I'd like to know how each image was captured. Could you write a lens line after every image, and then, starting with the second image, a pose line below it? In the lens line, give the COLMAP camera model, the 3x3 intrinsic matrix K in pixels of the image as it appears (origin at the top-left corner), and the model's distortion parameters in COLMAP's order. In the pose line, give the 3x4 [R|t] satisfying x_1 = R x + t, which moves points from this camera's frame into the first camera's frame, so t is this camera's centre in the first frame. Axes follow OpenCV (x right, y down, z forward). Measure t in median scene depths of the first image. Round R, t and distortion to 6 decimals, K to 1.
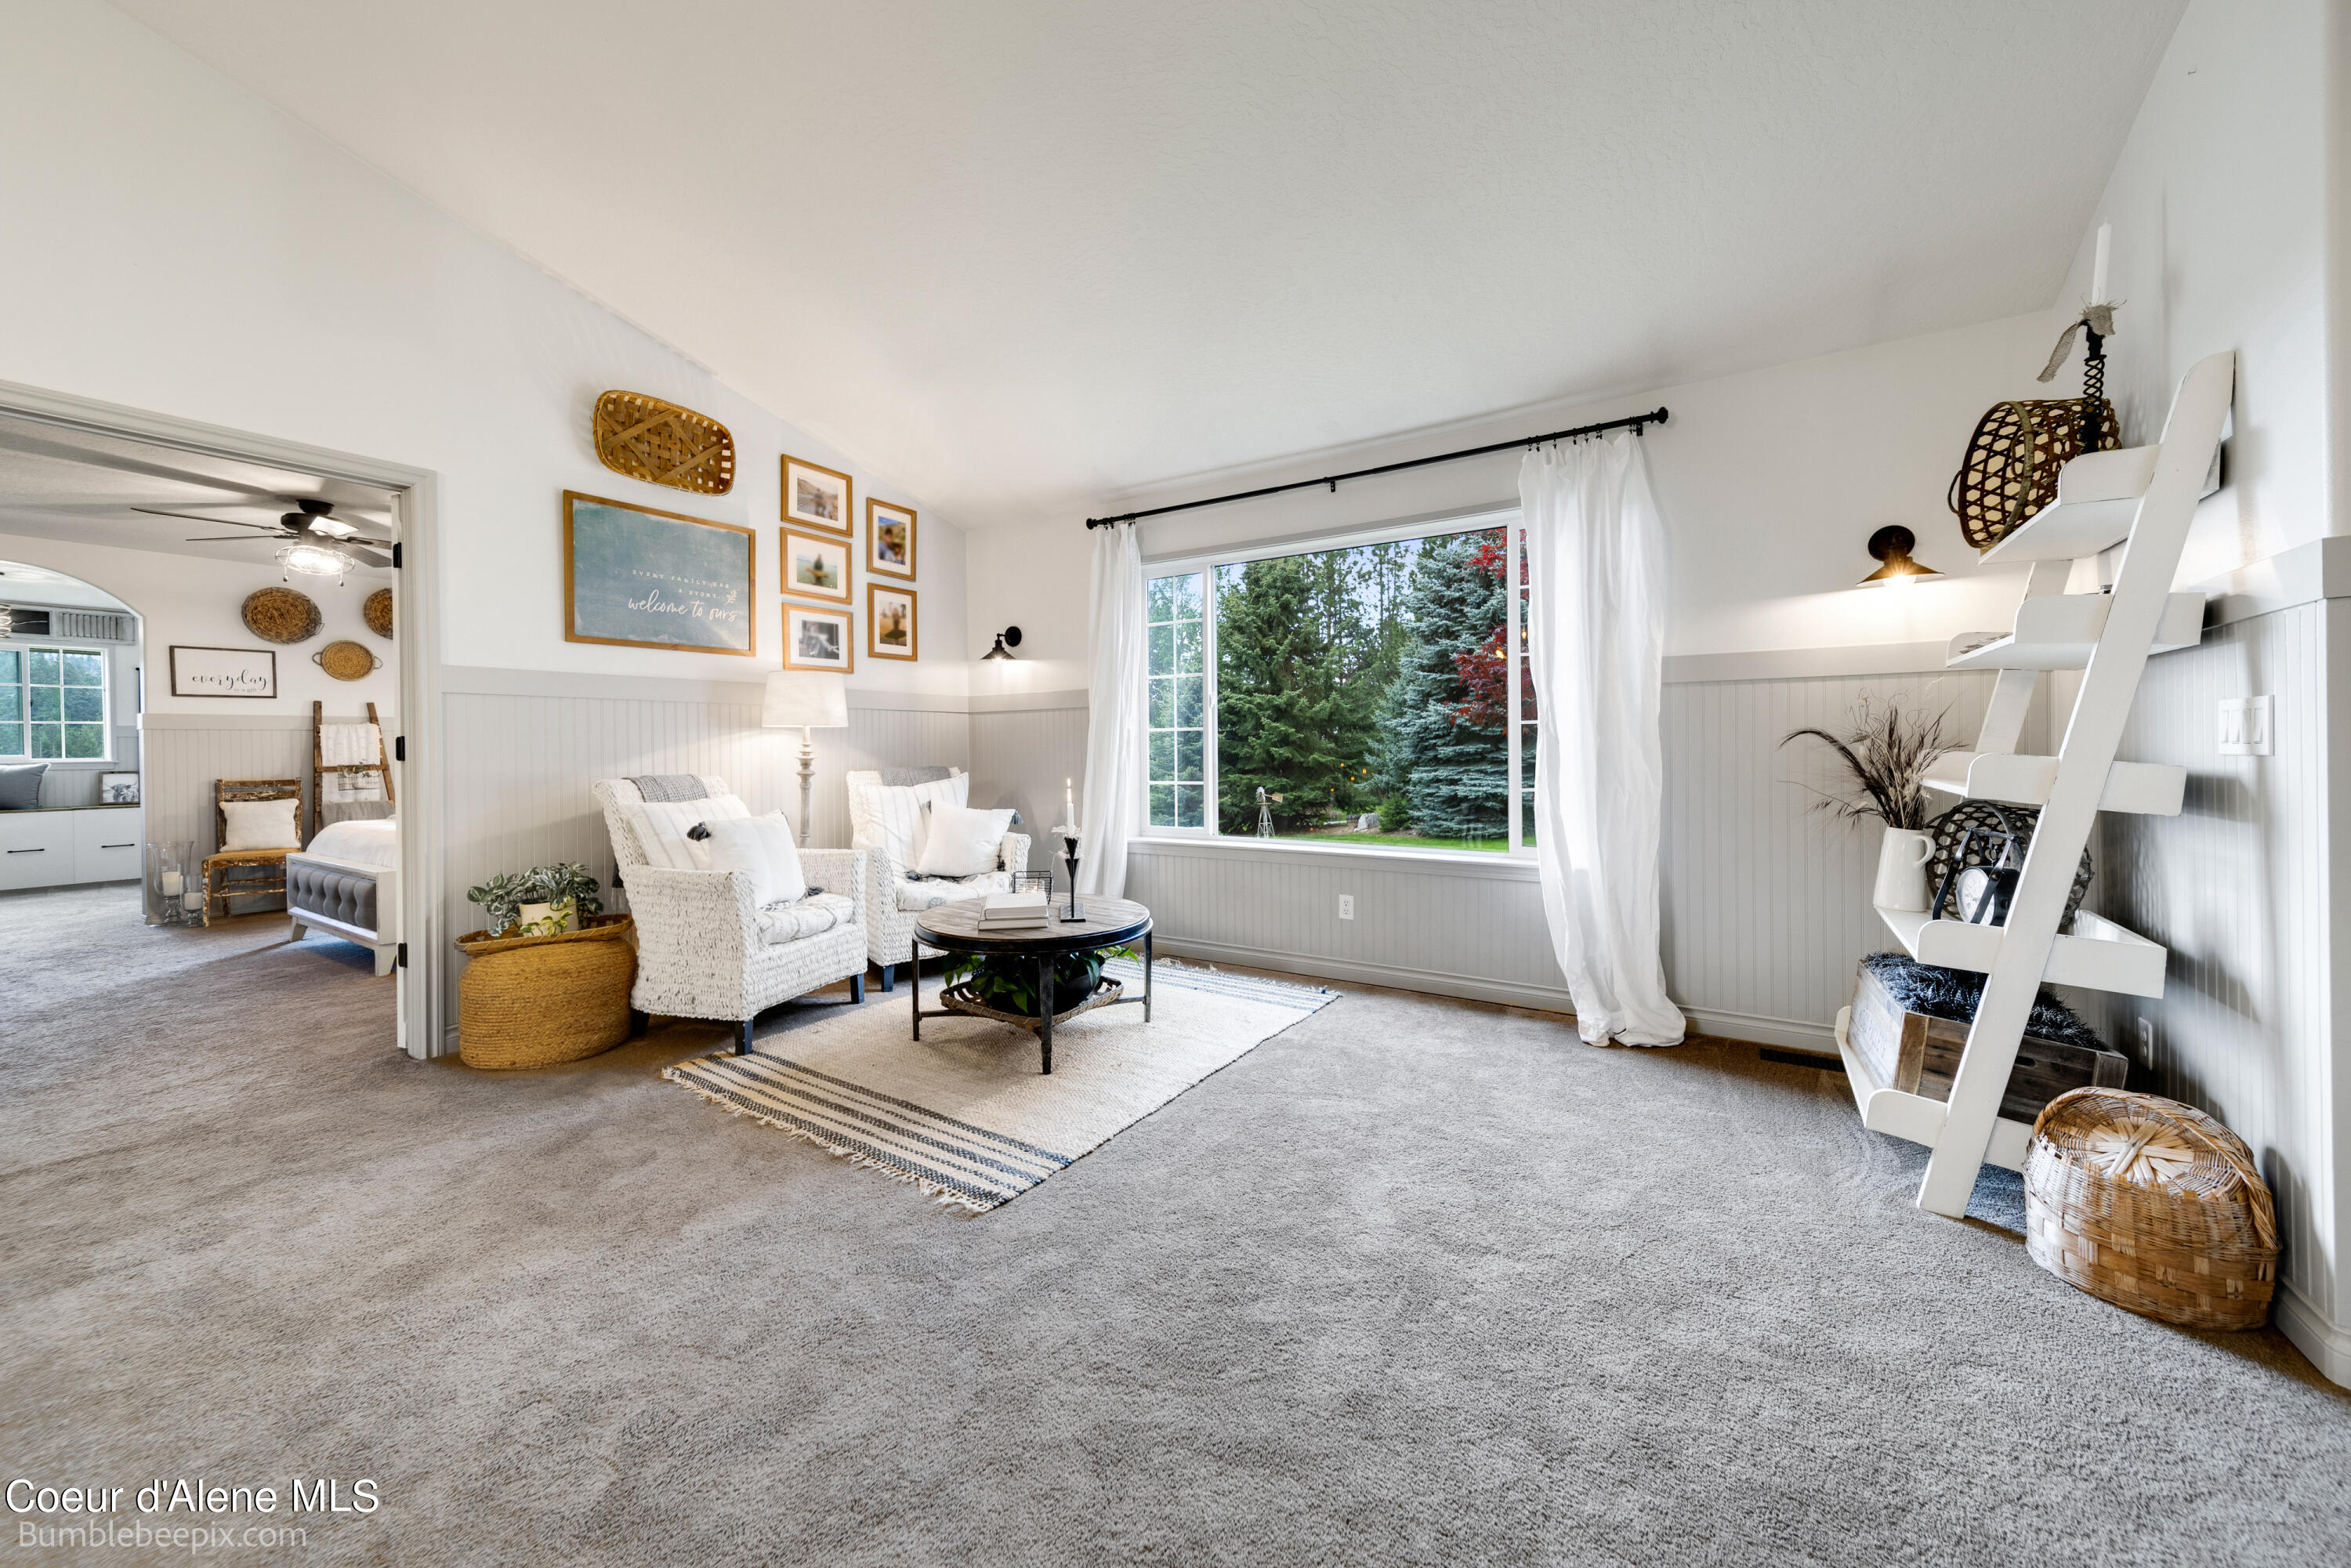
lens RADIAL K [[865.3, 0, 1142.0], [0, 865.3, 751.5], [0, 0, 1]] dist [0.008521, 0.000209]
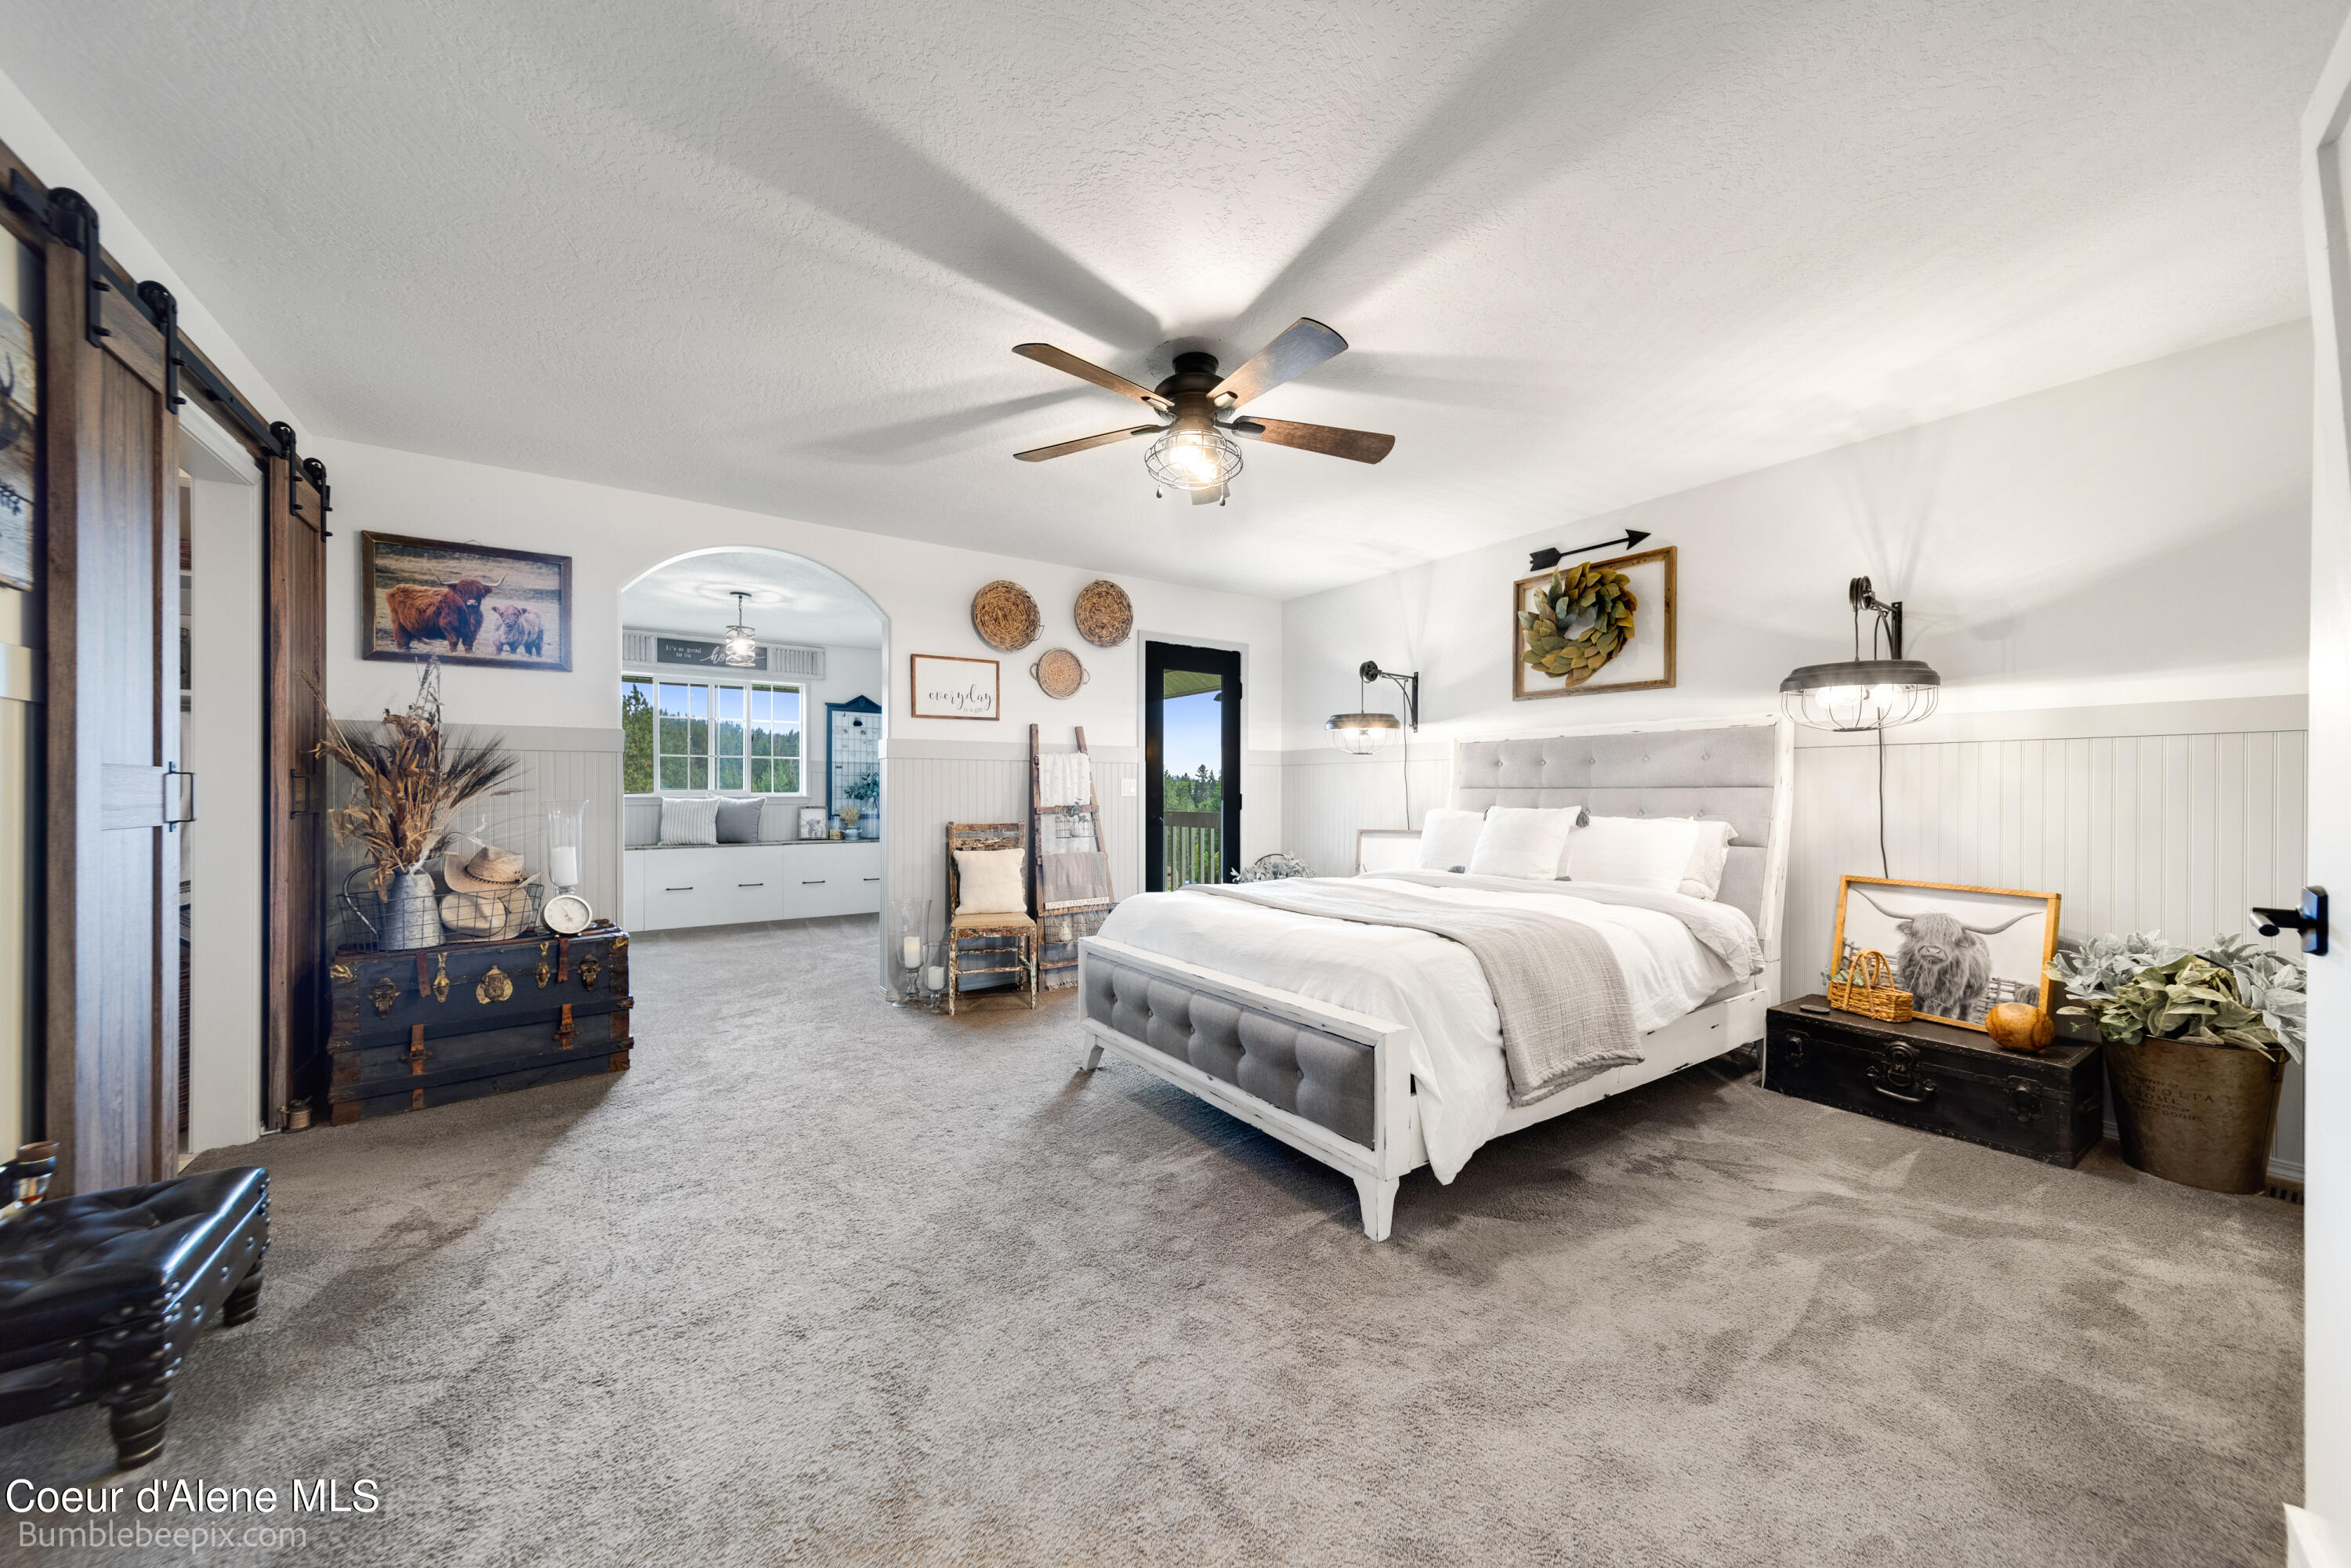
lens RADIAL K [[829.4, 0, 1174.7], [0, 829.4, 784.5], [0, 0, 1]] dist [0.004900, 0.000069]
pose [[0.928957, 0.006511, -0.370129, -0.876718], [-0.010802, 0.999896, -0.009523, 0.004453], [0.370029, 0.012845, 0.928931, 0.556843]]
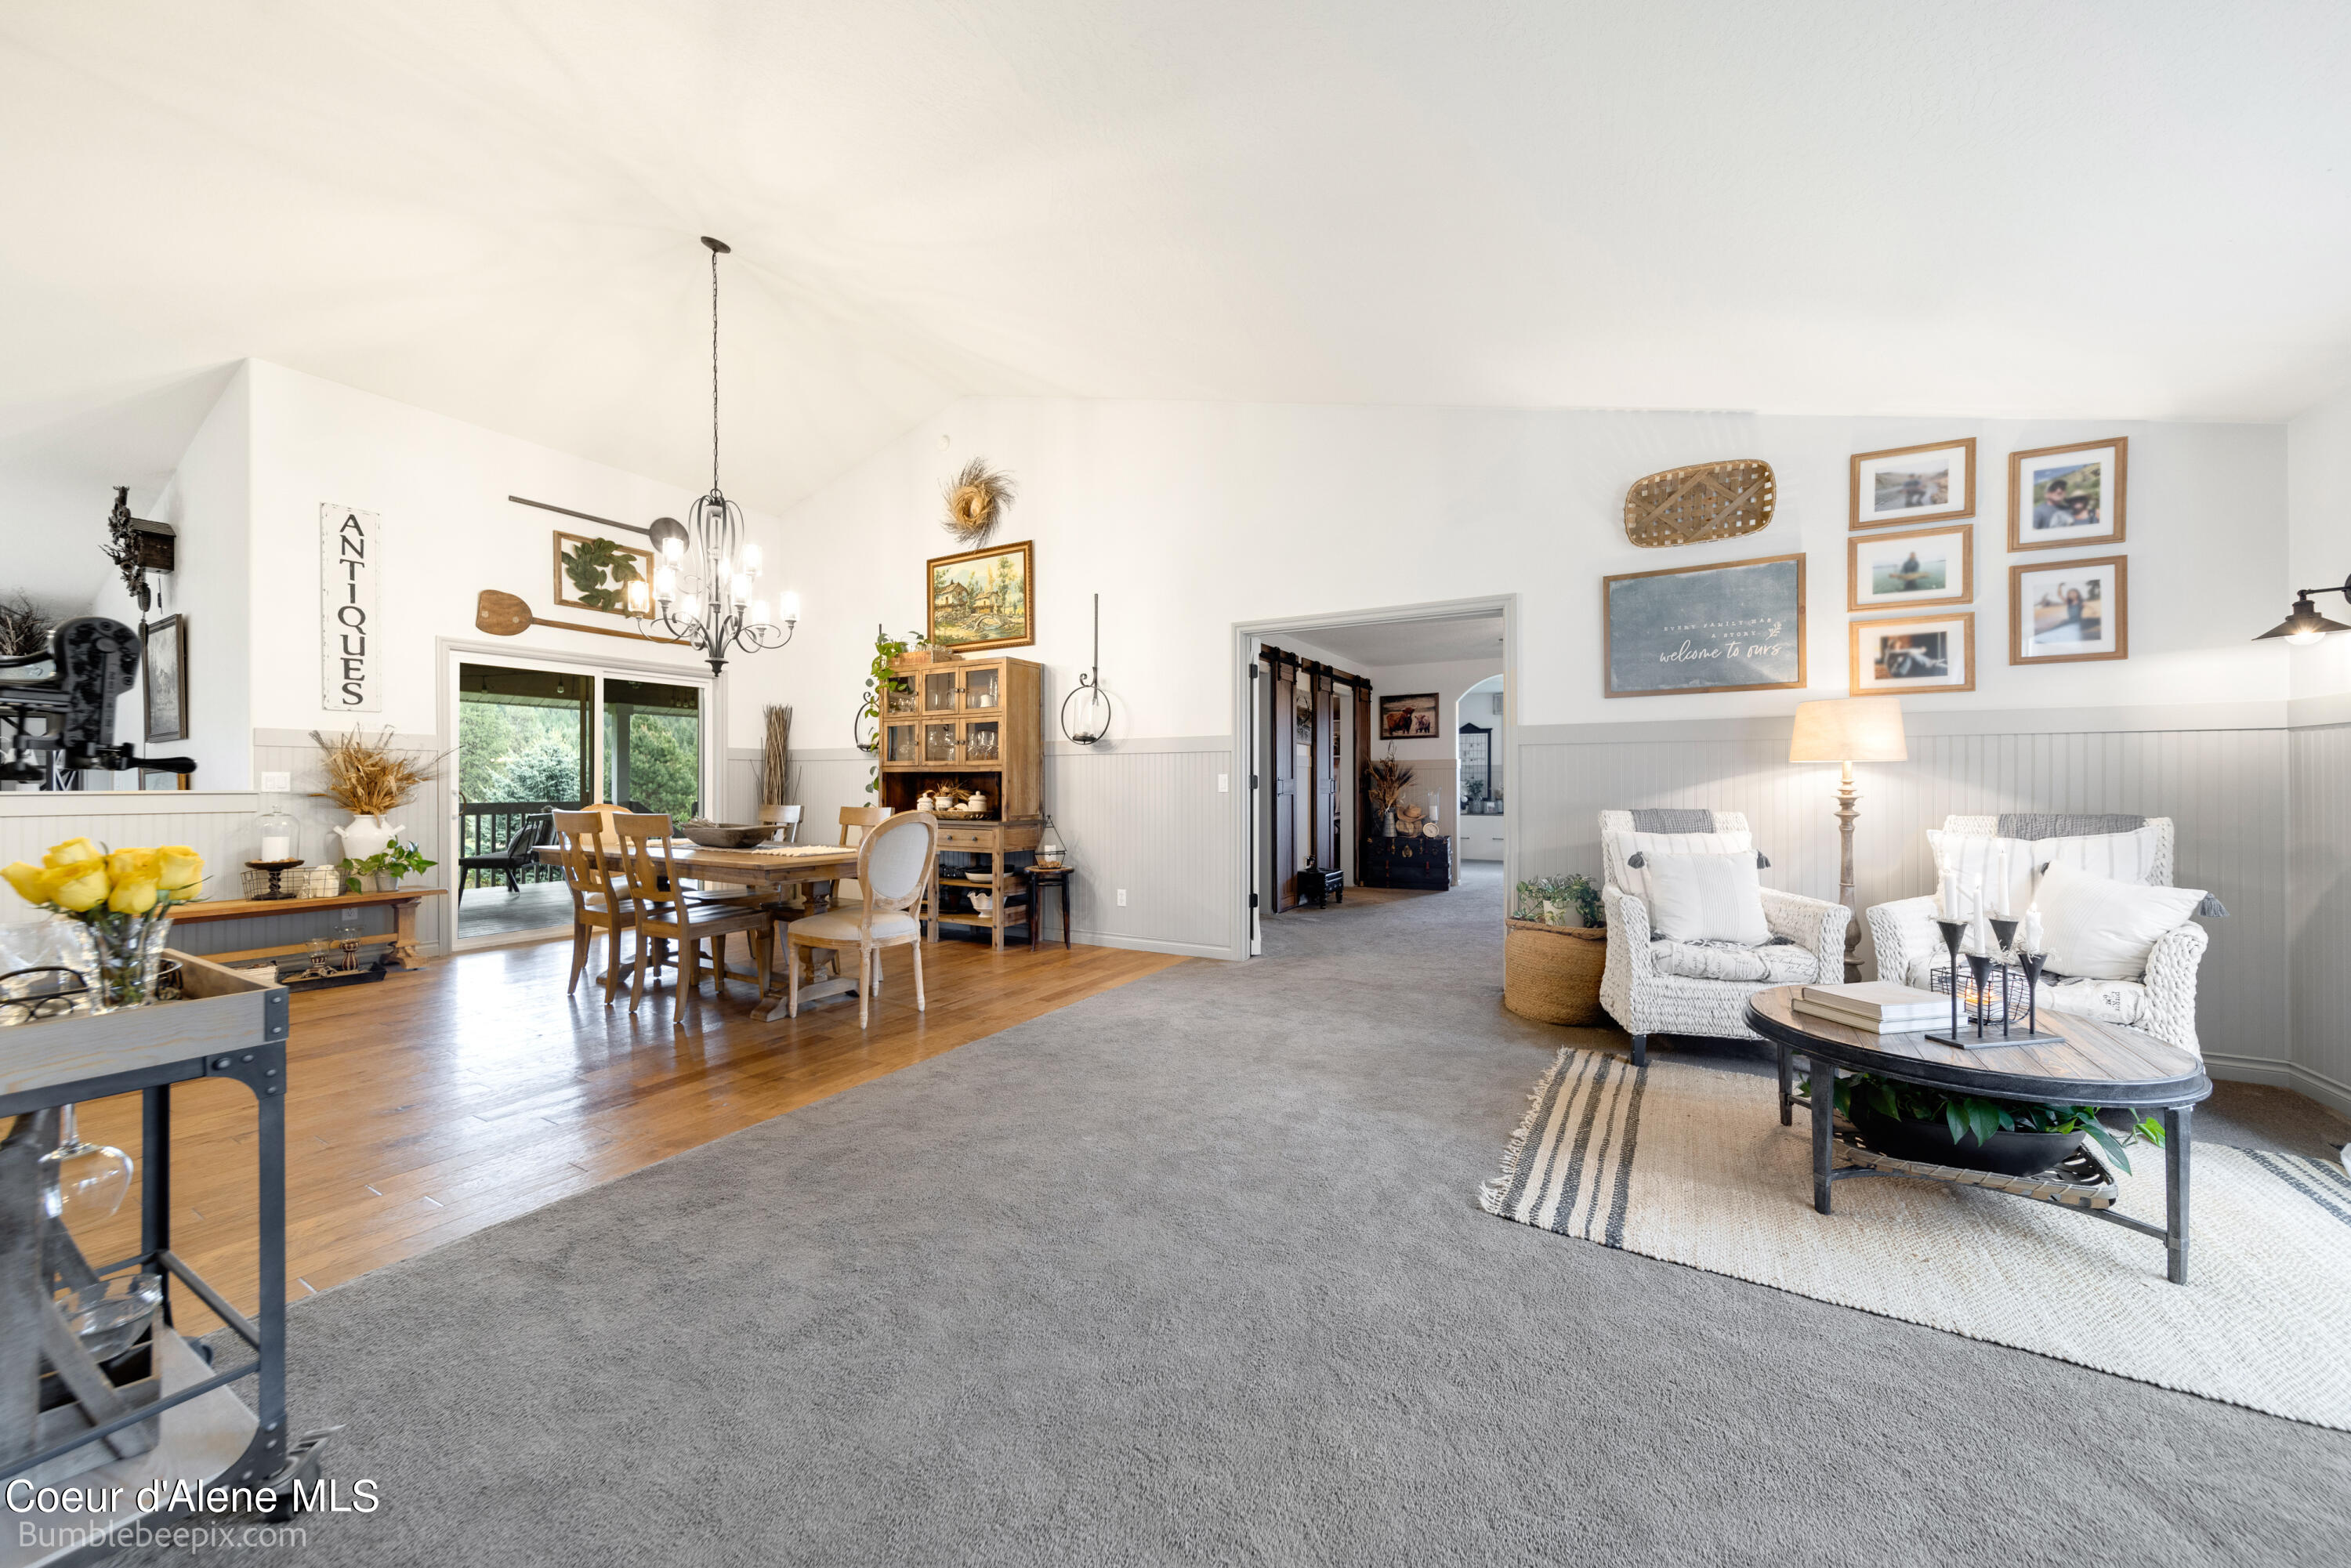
lens RADIAL K [[829.4, 0, 1180.7], [0, 829.4, 788.2], [0, 0, 1]] dist [0.004900, 0.000069]
pose [[0.075654, 0.015327, -0.997016, 0.418964], [-0.004370, 0.999877, 0.015039, -0.011493], [0.997125, 0.003219, 0.075712, 0.266292]]
